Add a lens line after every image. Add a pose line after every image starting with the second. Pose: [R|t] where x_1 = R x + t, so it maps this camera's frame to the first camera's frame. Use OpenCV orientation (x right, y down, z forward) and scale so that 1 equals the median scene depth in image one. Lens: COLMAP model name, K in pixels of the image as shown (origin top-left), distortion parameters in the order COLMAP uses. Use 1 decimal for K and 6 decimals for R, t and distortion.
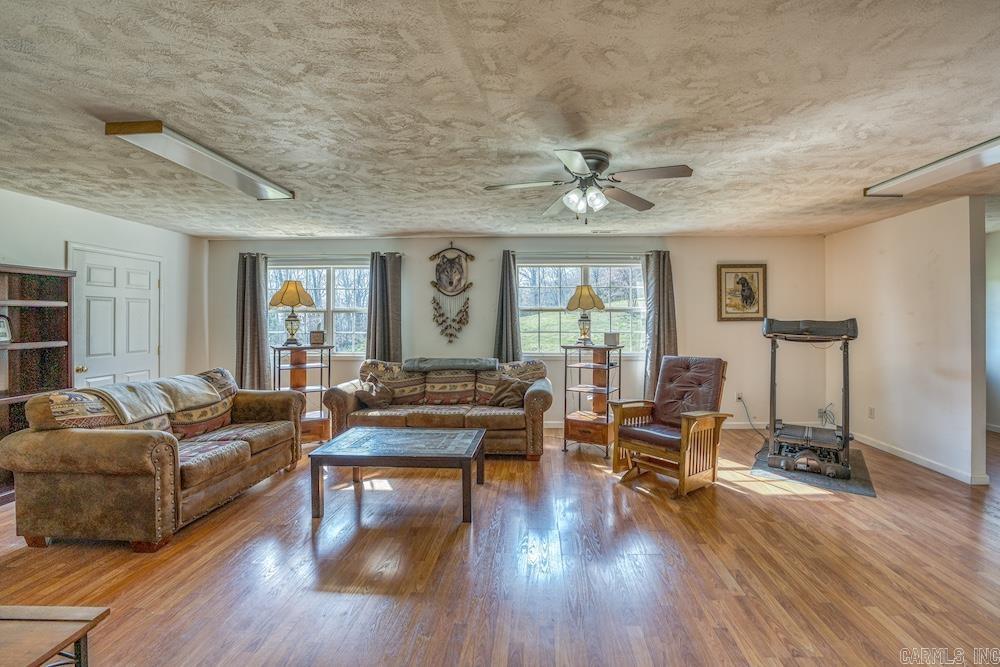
lens RADIAL K [[425.5, 0, 512.7], [0, 425.5, 327.6], [0, 0, 1]] dist [-0.021038, 0.000142]
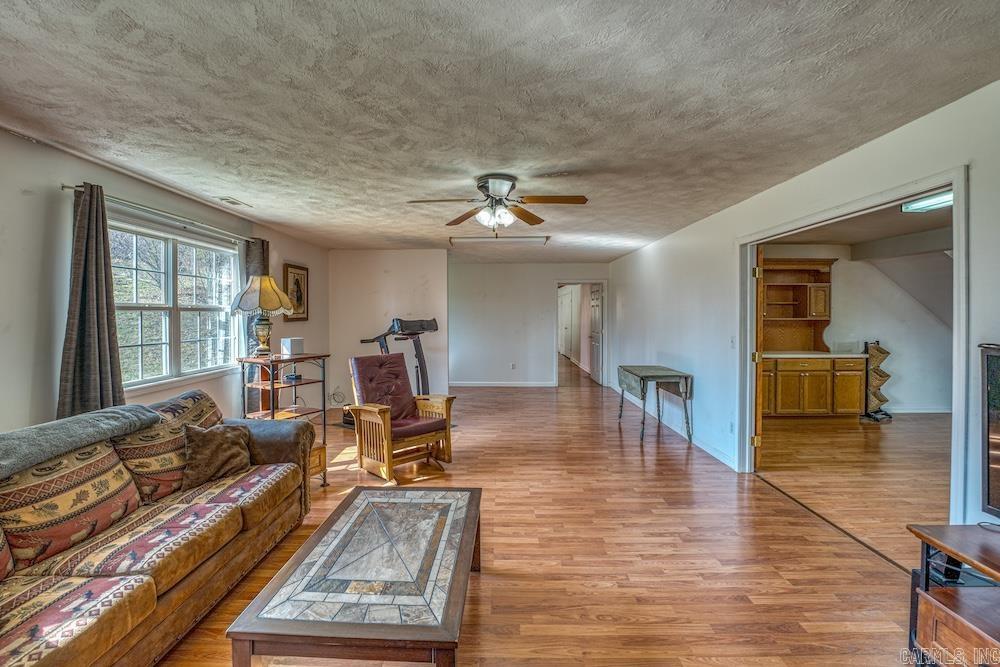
lens RADIAL K [[425.5, 0, 512.7], [0, 425.5, 327.6], [0, 0, 1]] dist [-0.021038, 0.000142]
pose [[-0.055770, -0.032275, 0.997922, -0.733657], [0.020668, 0.999226, 0.033472, -0.033247], [-0.998230, 0.022492, -0.055059, 0.767038]]
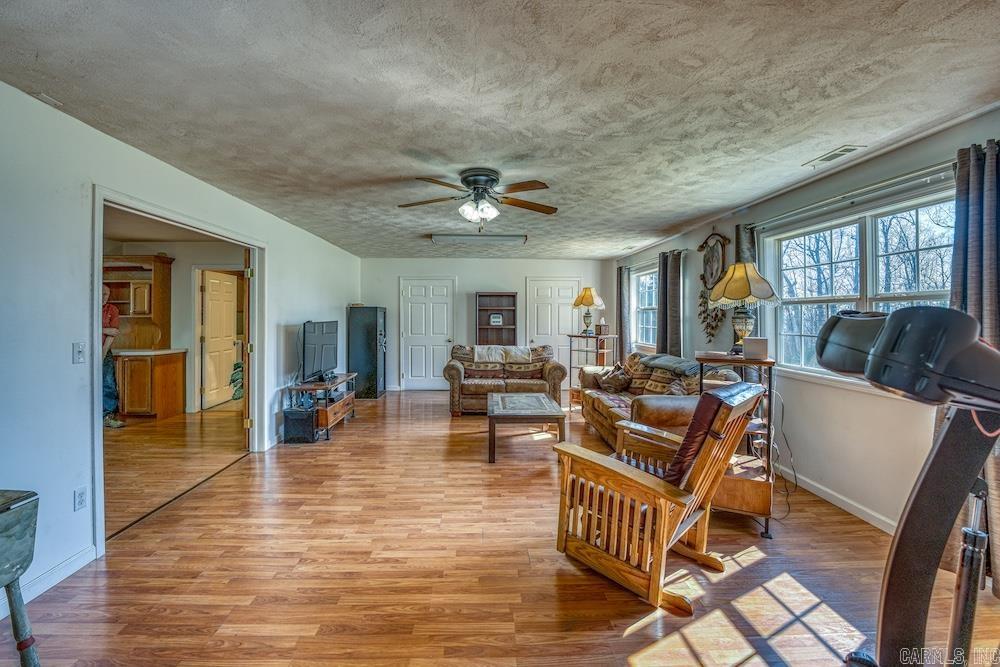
lens RADIAL K [[421.5, 0, 499.9], [0, 421.5, 309.8], [0, 0, 1]] dist [-0.025898, 0.000190]
pose [[0.077229, -0.013275, -0.996925, 0.999608], [-0.019381, 0.999702, -0.014813, -0.015307], [0.996825, 0.020465, 0.076949, 0.725857]]
